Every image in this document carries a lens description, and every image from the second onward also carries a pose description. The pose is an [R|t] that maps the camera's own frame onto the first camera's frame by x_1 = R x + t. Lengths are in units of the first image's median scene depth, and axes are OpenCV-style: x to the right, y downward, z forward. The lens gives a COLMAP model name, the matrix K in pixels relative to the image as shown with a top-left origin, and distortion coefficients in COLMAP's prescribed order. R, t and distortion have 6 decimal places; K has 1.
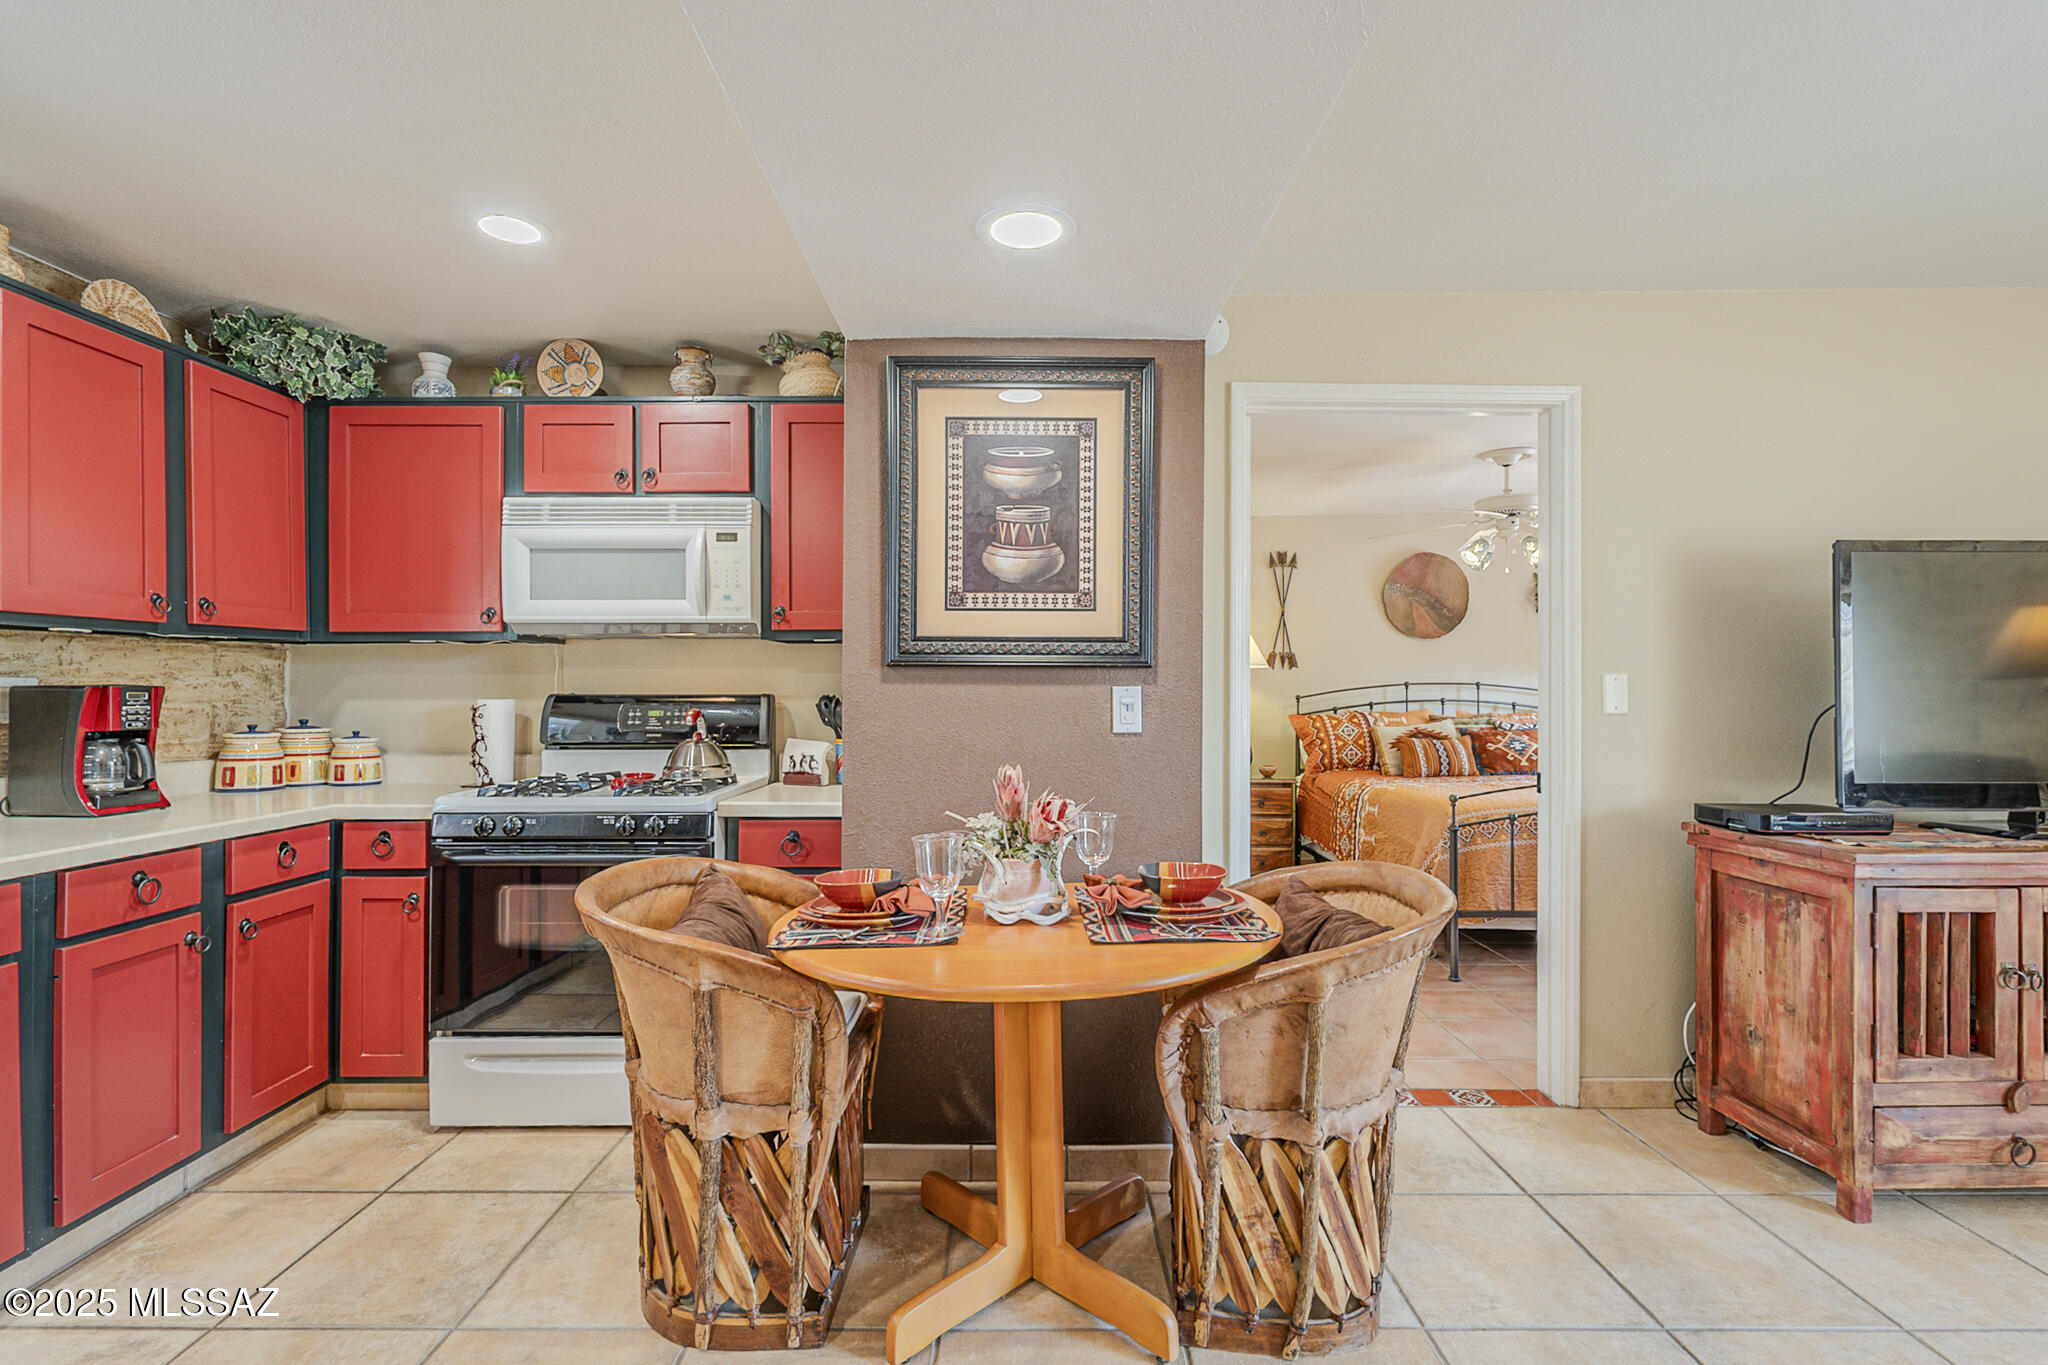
lens RADIAL K [[895.6, 0, 1019.1], [0, 895.6, 686.6], [0, 0, 1]] dist [-0.002610, -0.000370]
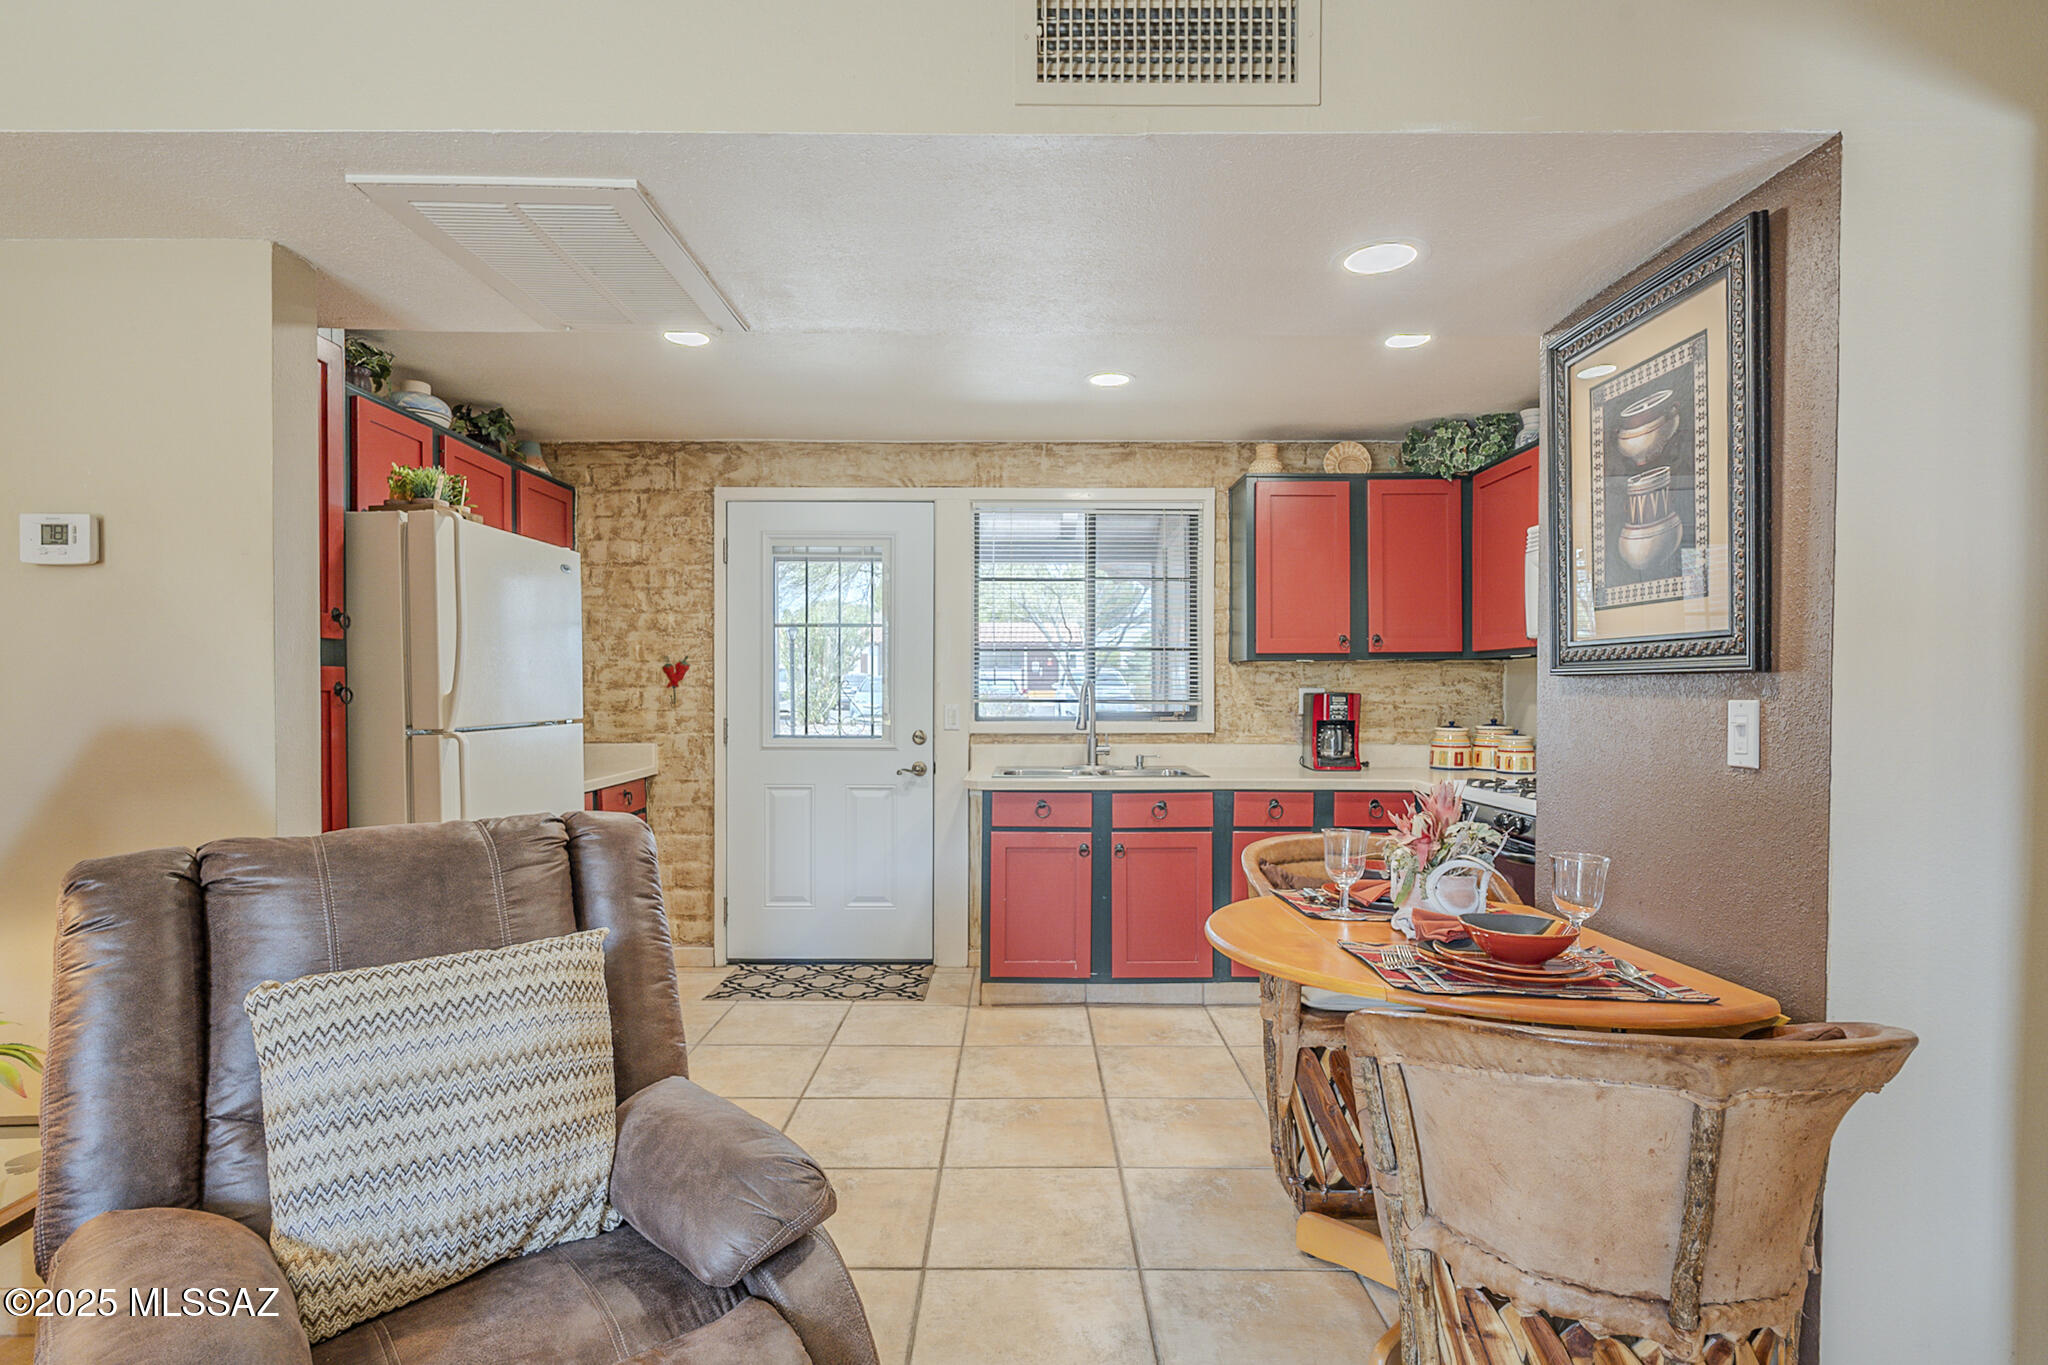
lens RADIAL K [[1032.8, 0, 1023.4], [0, 1032.8, 700.0], [0, 0, 1]] dist [-0.001309, -0.000419]
pose [[0.001097, 0.010625, -0.999943, 0.874046], [0.000503, 0.999943, 0.010626, -0.008704], [0.999999, -0.000514, 0.001092, 0.423255]]
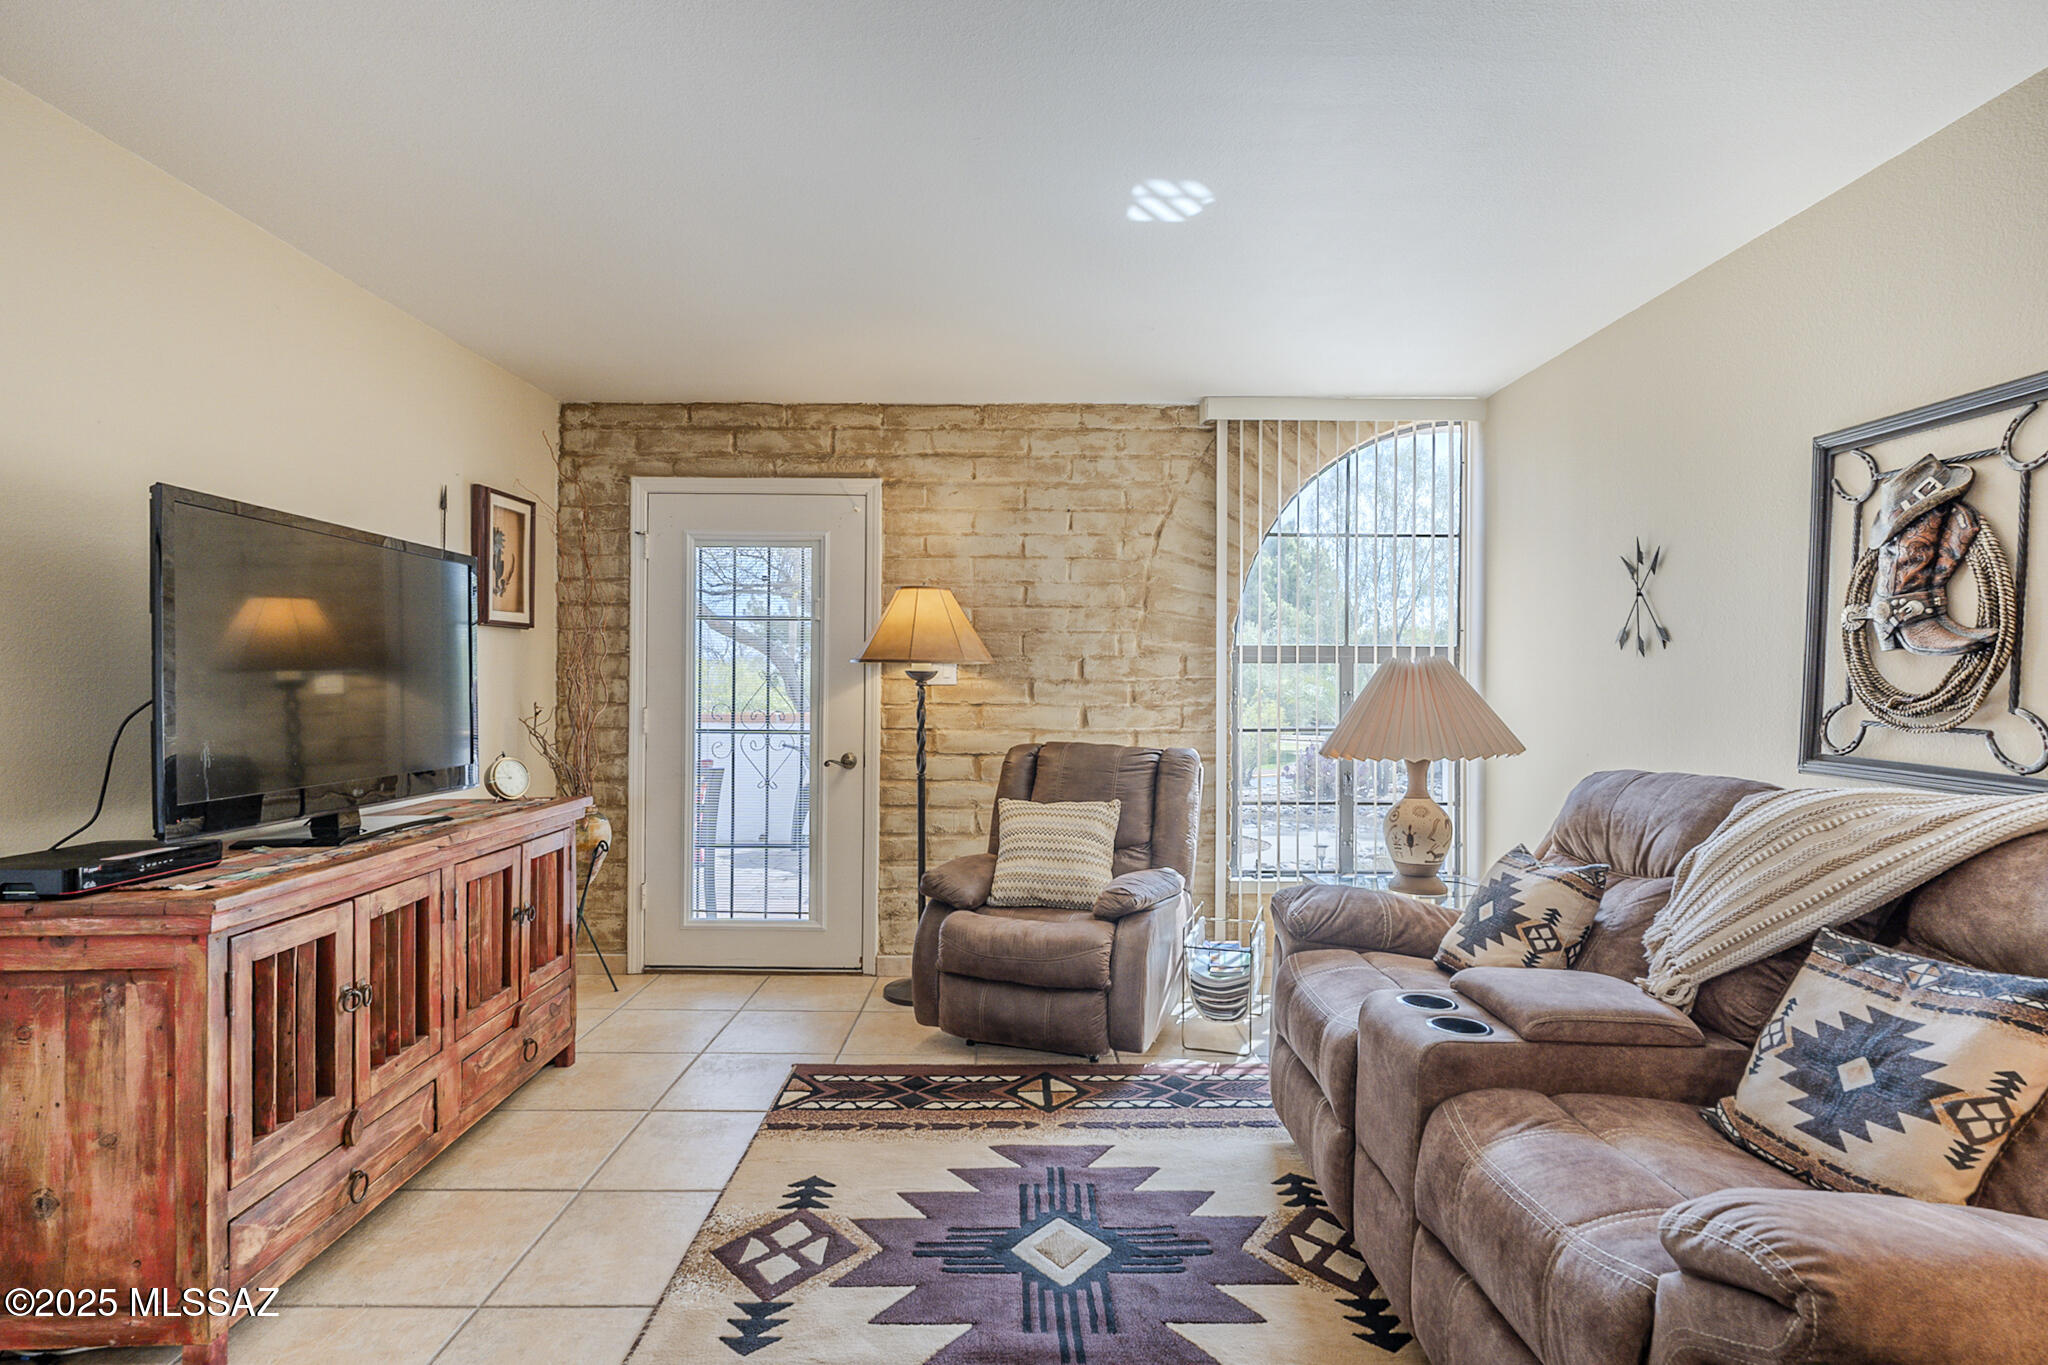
lens RADIAL K [[1009.8, 0, 1024.0], [0, 1009.8, 682.5], [0, 0, 1]] dist [0.001045, 0.000147]
pose [[-0.002243, 0.003021, 0.999993, 0.067066], [-0.006250, 0.999976, -0.003035, 0.000286], [-0.999978, -0.006257, -0.002224, 0.275772]]
